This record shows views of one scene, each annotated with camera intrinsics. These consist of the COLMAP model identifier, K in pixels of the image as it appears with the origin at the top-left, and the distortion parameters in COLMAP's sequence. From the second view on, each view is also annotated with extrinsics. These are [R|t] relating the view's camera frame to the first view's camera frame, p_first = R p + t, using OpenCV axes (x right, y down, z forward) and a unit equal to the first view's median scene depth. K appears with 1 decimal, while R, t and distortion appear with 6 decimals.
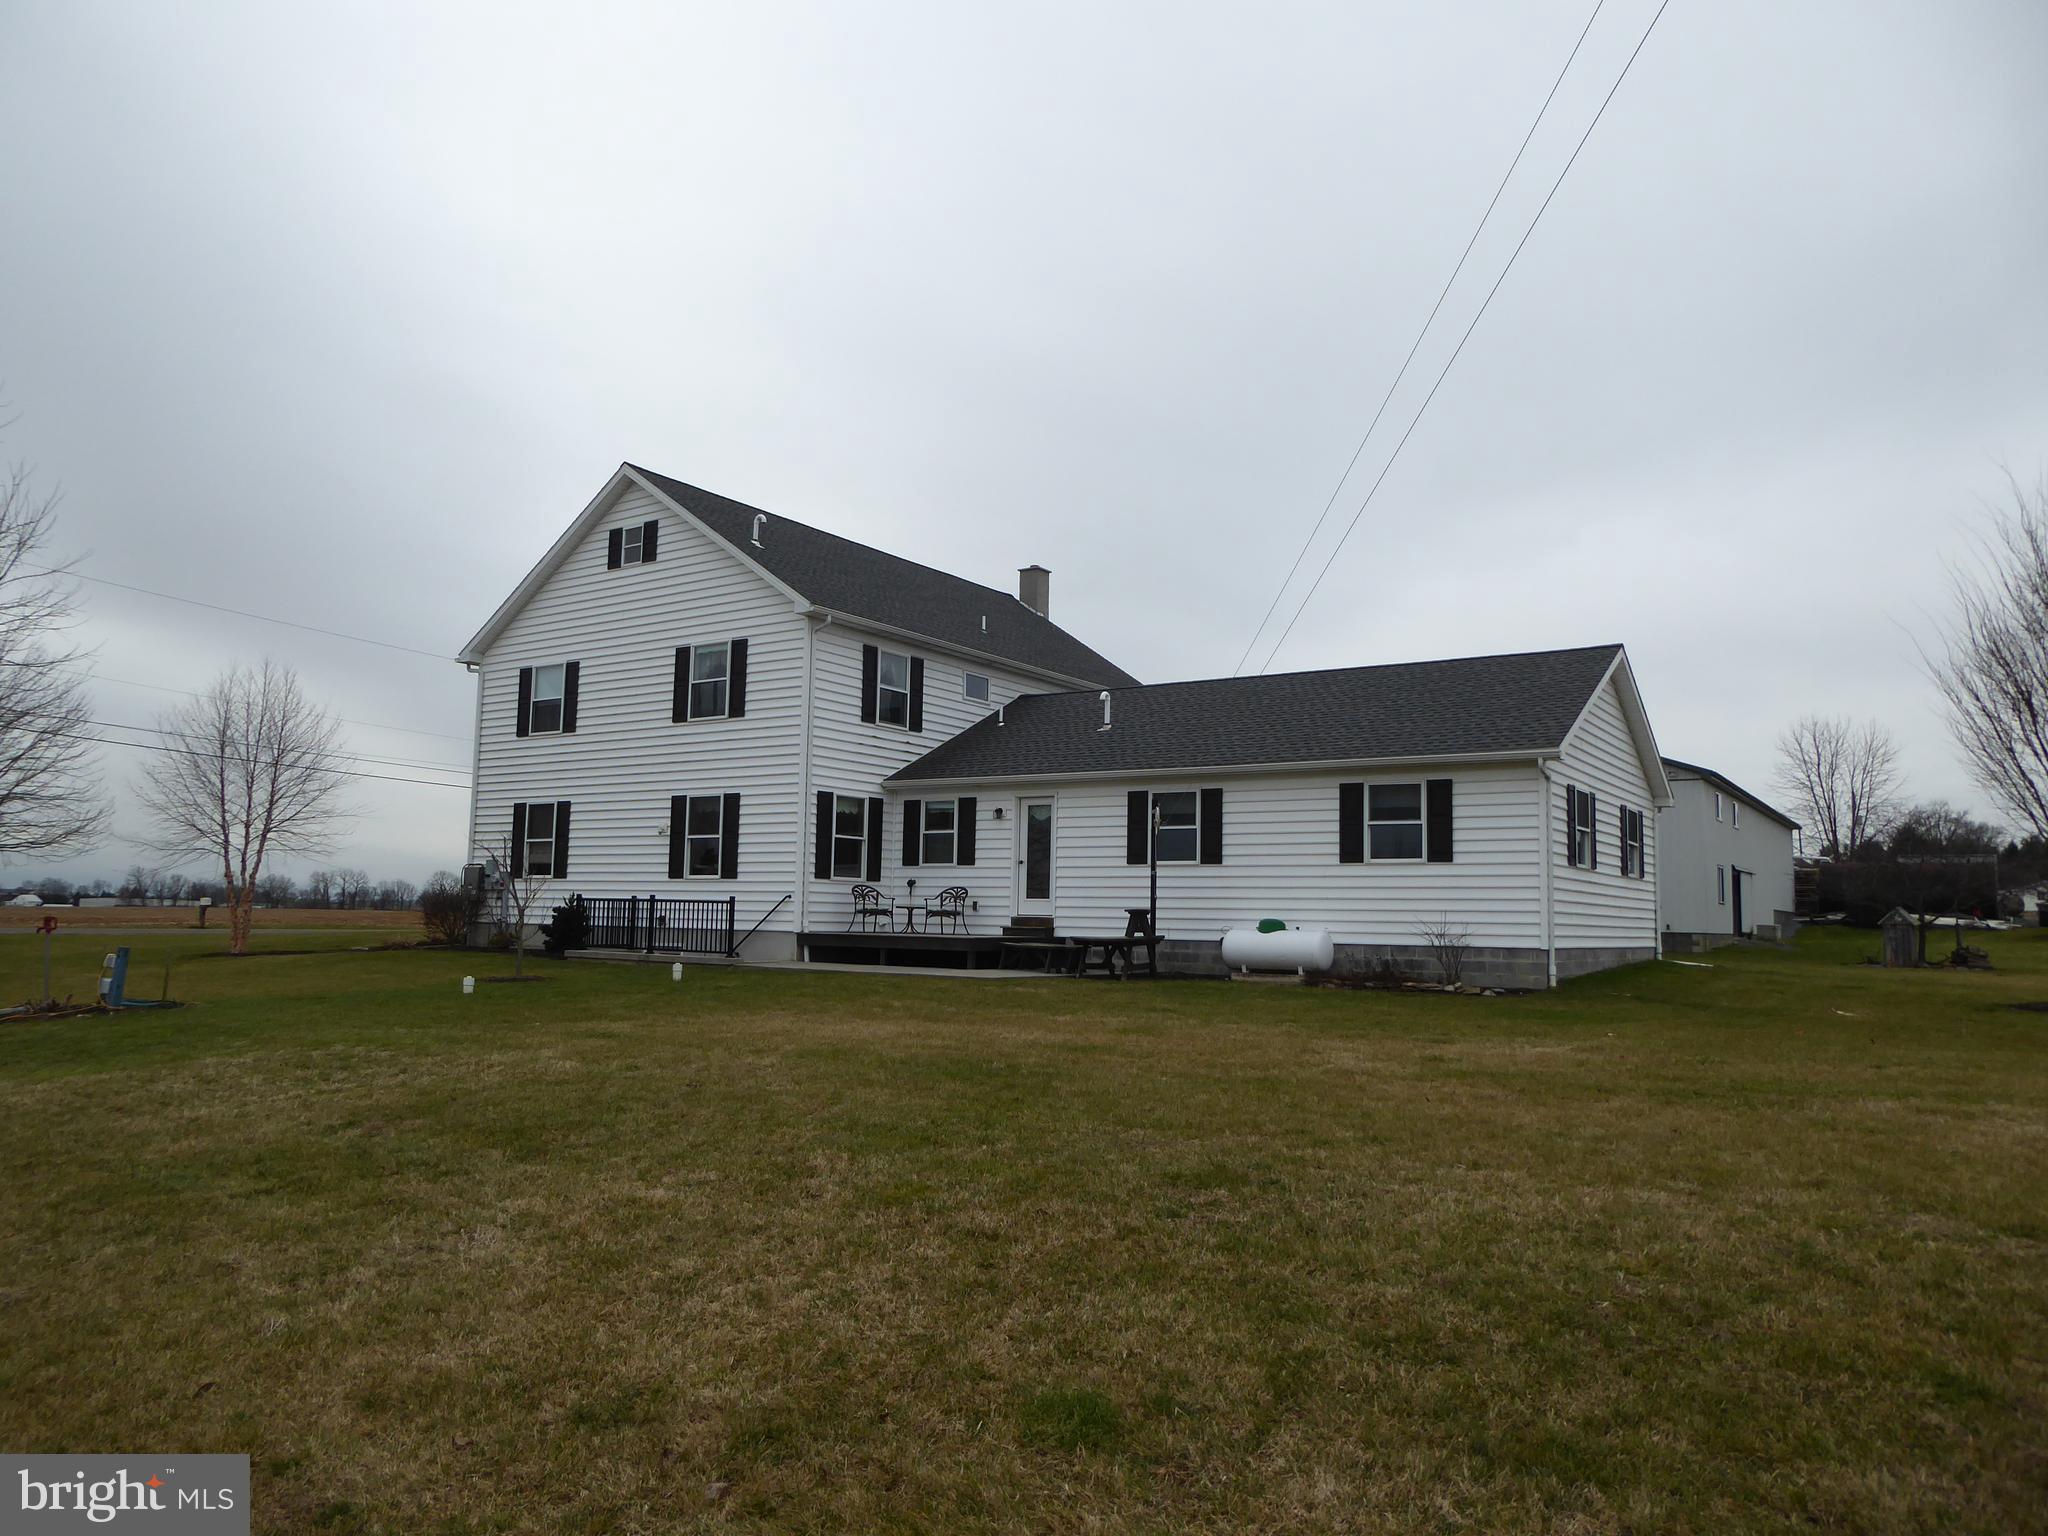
lens RADIAL K [[1424.3, 0, 1013.6], [0, 1424.3, 780.7], [0, 0, 1]] dist [-0.039826, 0.013243]
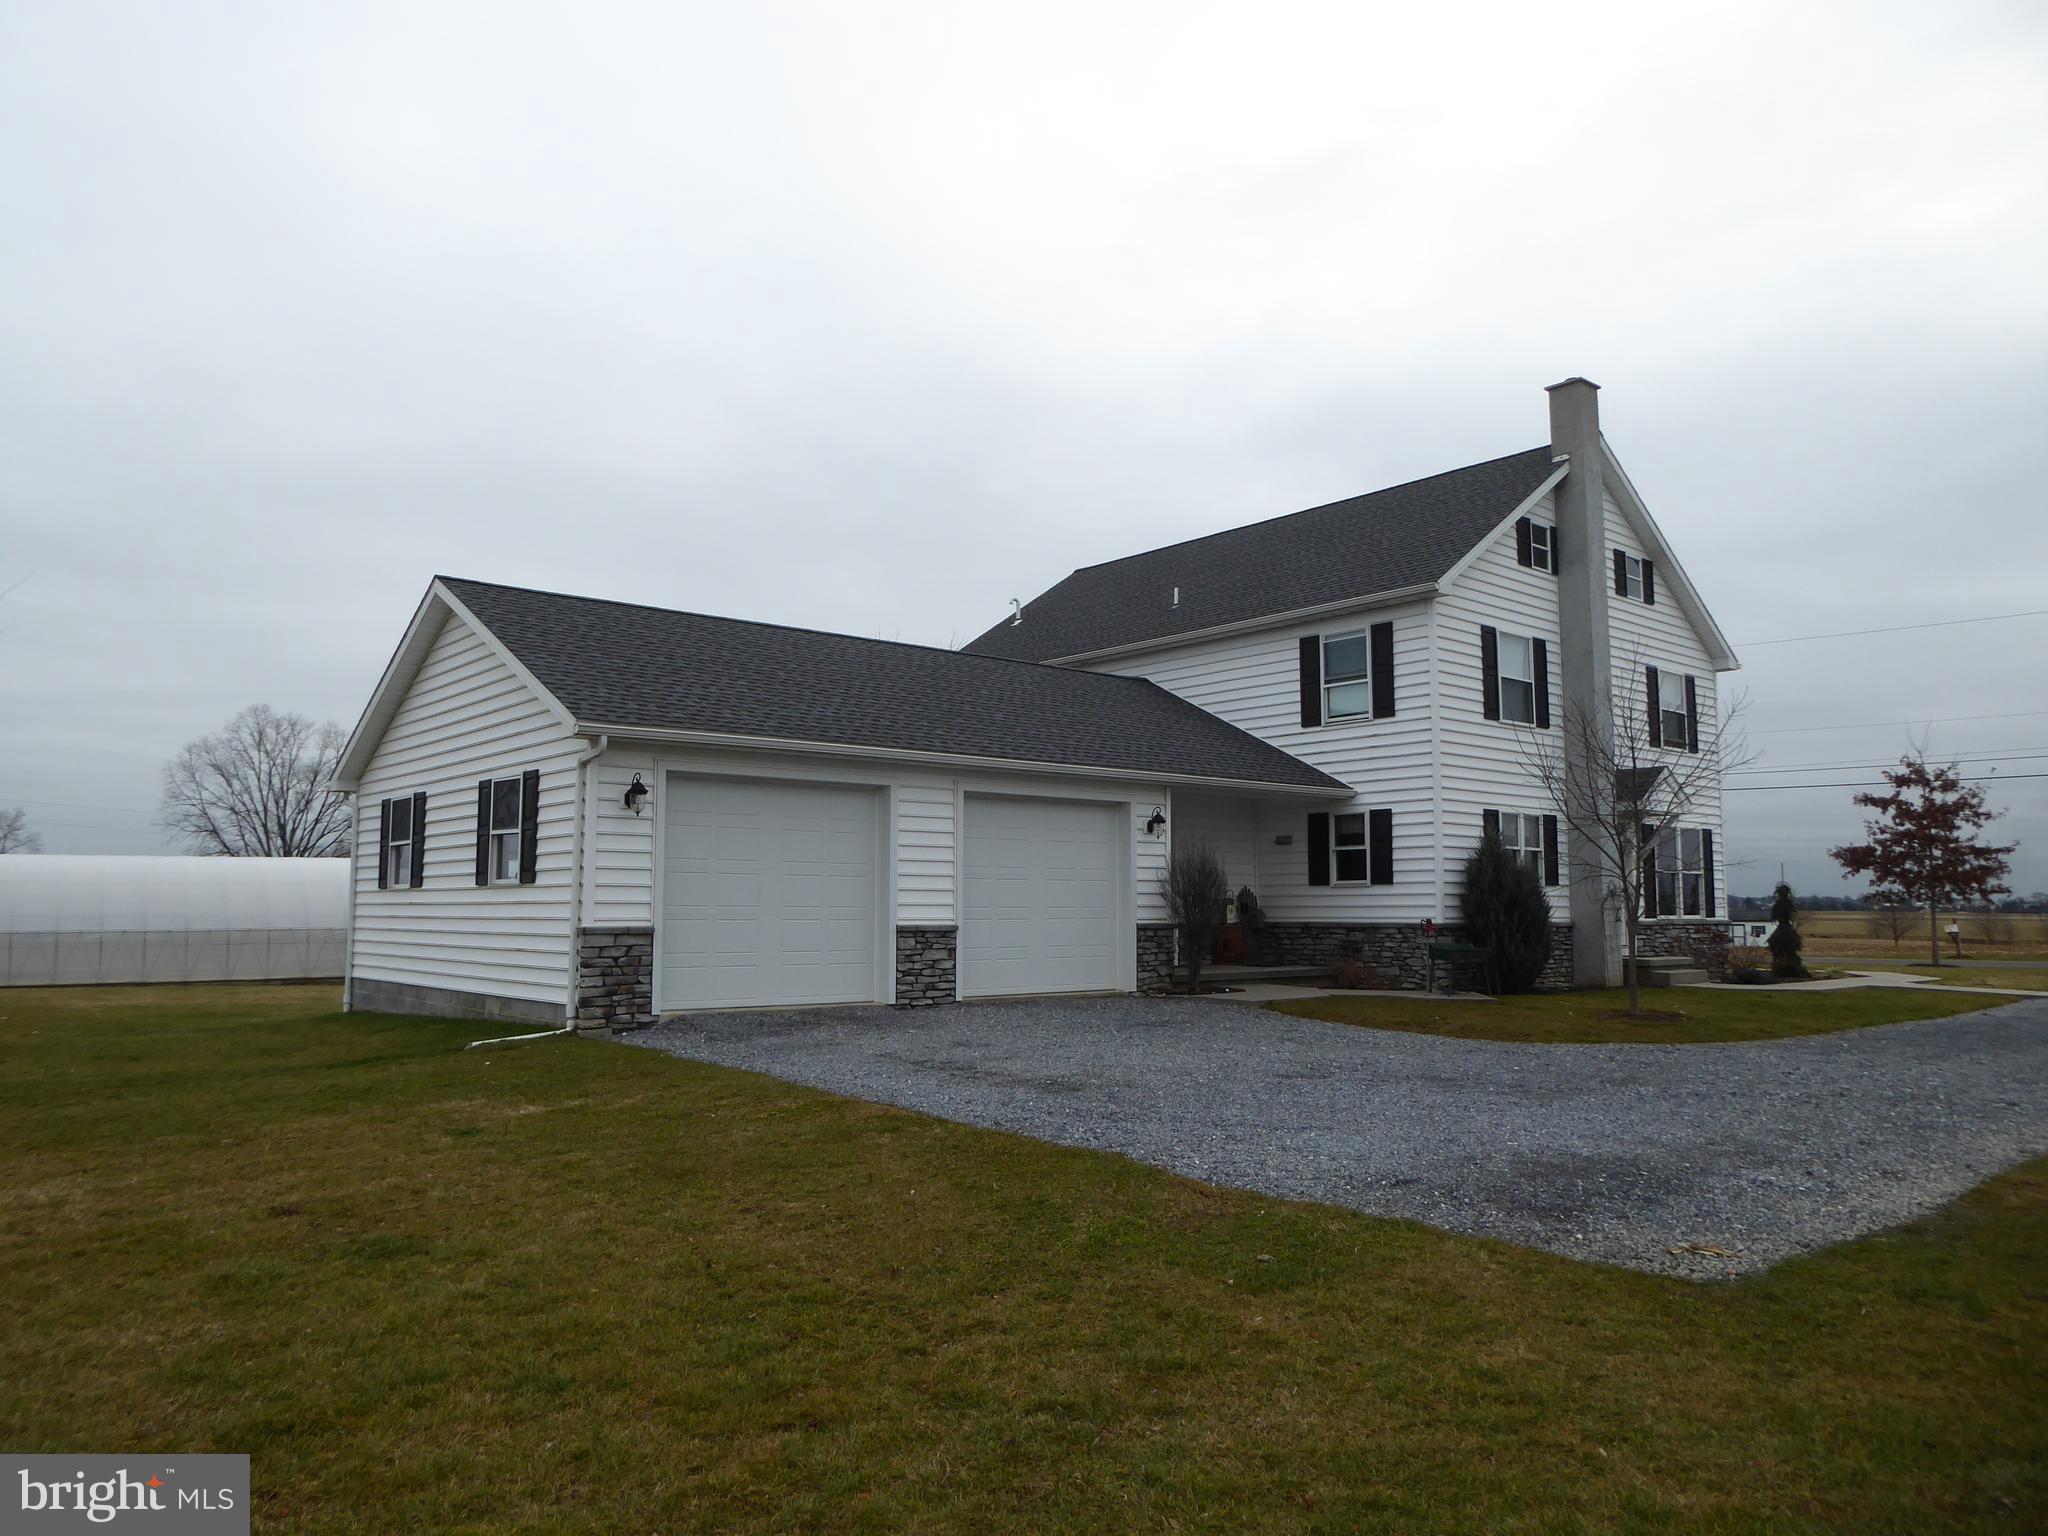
lens RADIAL K [[1424.3, 0, 1029.4], [0, 1424.3, 774.8], [0, 0, 1]] dist [-0.039826, 0.013243]
pose [[-0.262311, -0.113073, -0.958336, 0.936035], [0.086345, 0.986377, -0.140016, 0.121906], [0.961113, -0.119476, -0.248974, 1.322583]]
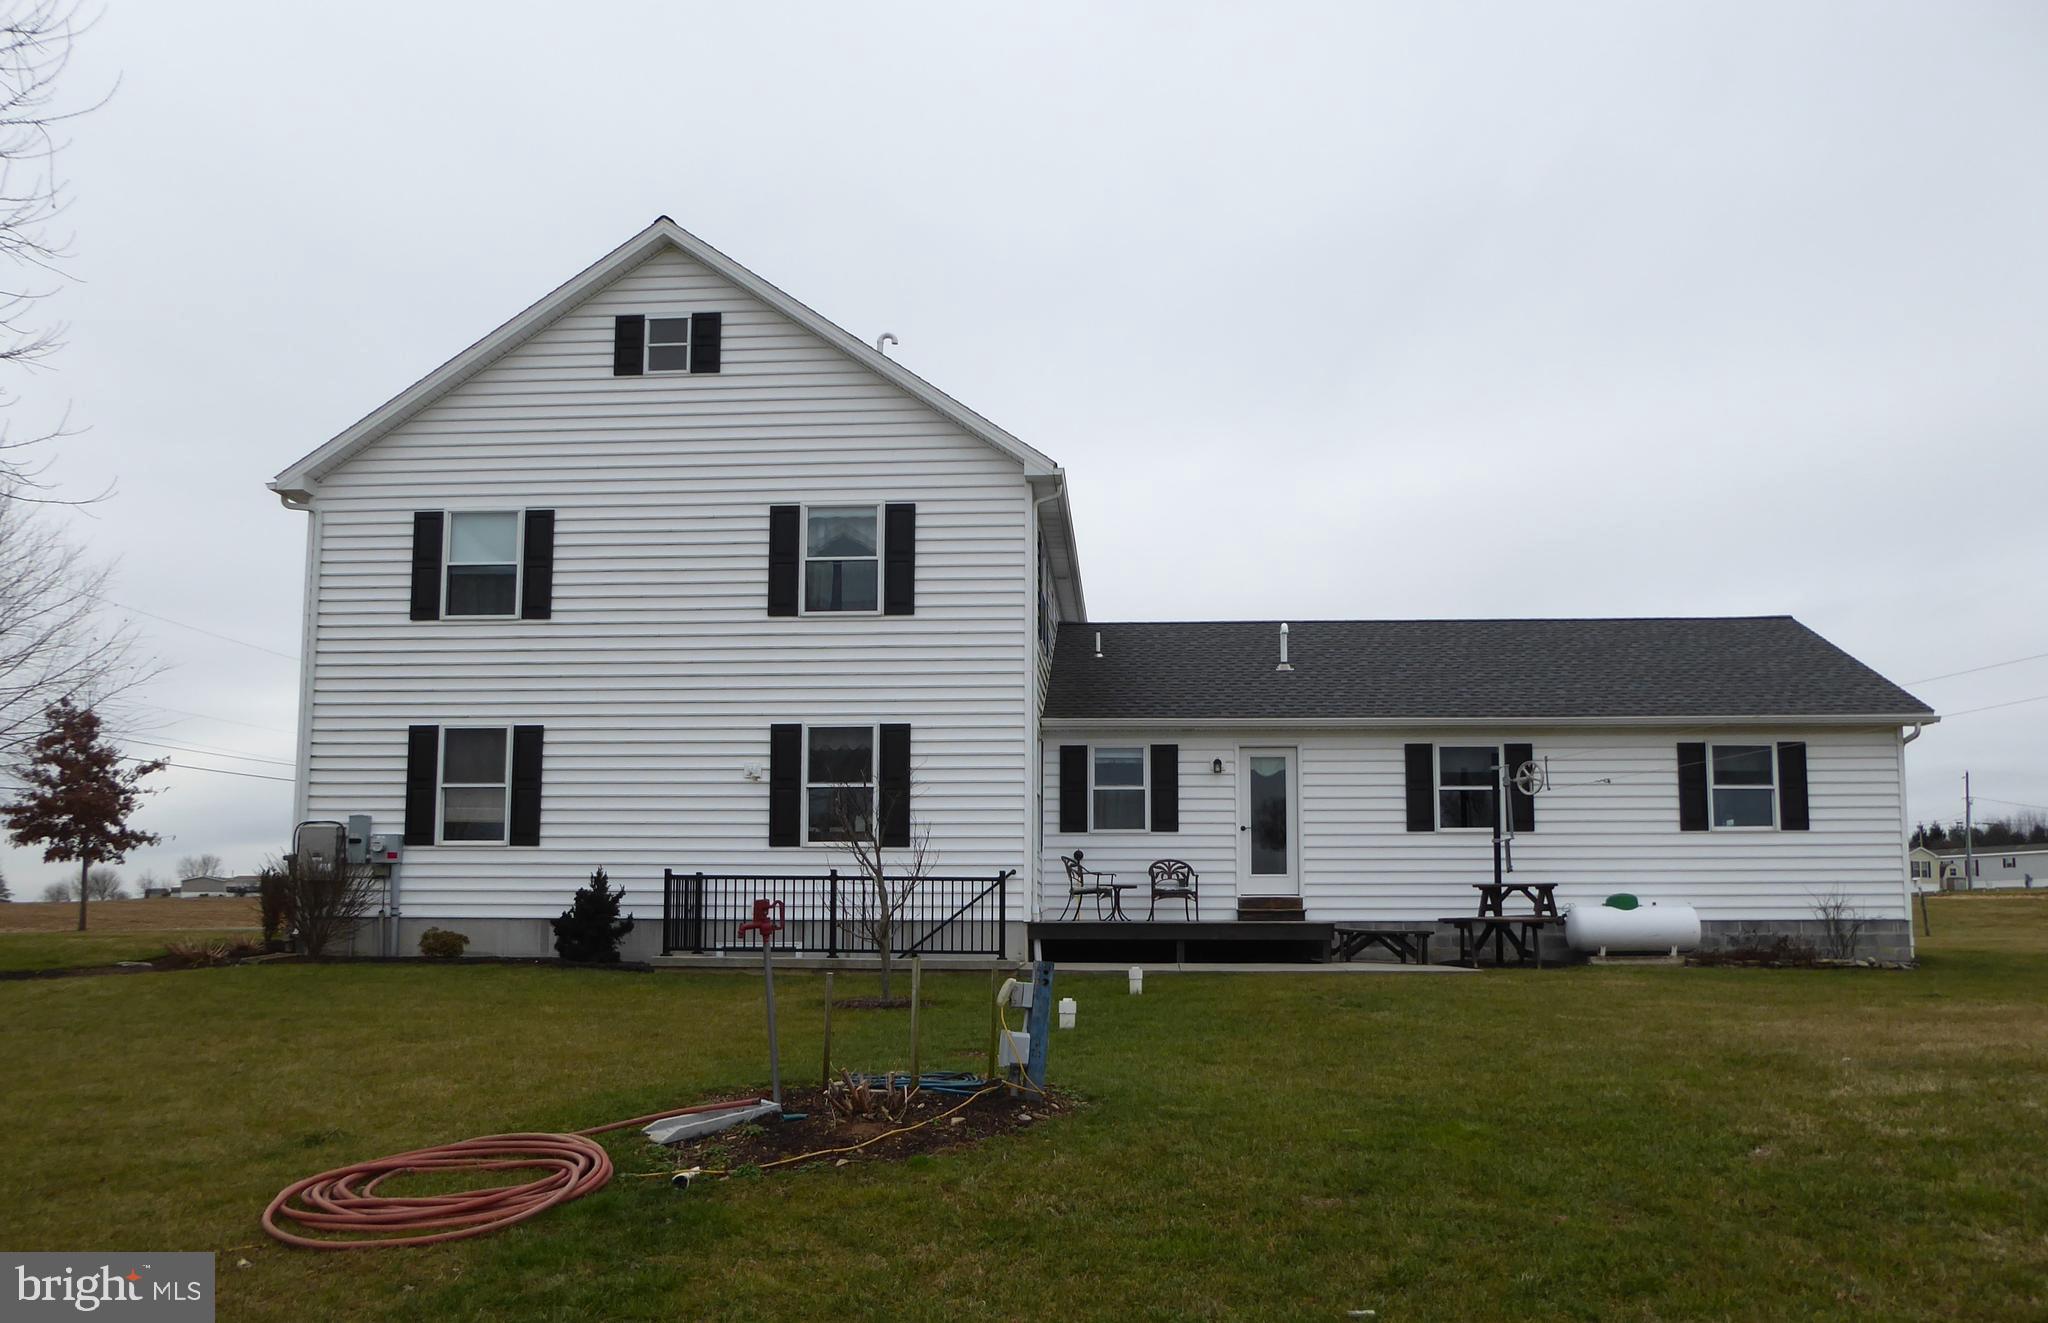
lens RADIAL K [[1500.6, 0, 1016.8], [0, 1500.6, 773.9], [0, 0, 1]] dist [-0.038677, 0.004794]
pose [[0.859345, 0.027949, 0.510633, -0.509099], [-0.036193, 0.999326, 0.006212, 0.025785], [-0.510115, -0.023819, 0.859776, 0.333315]]
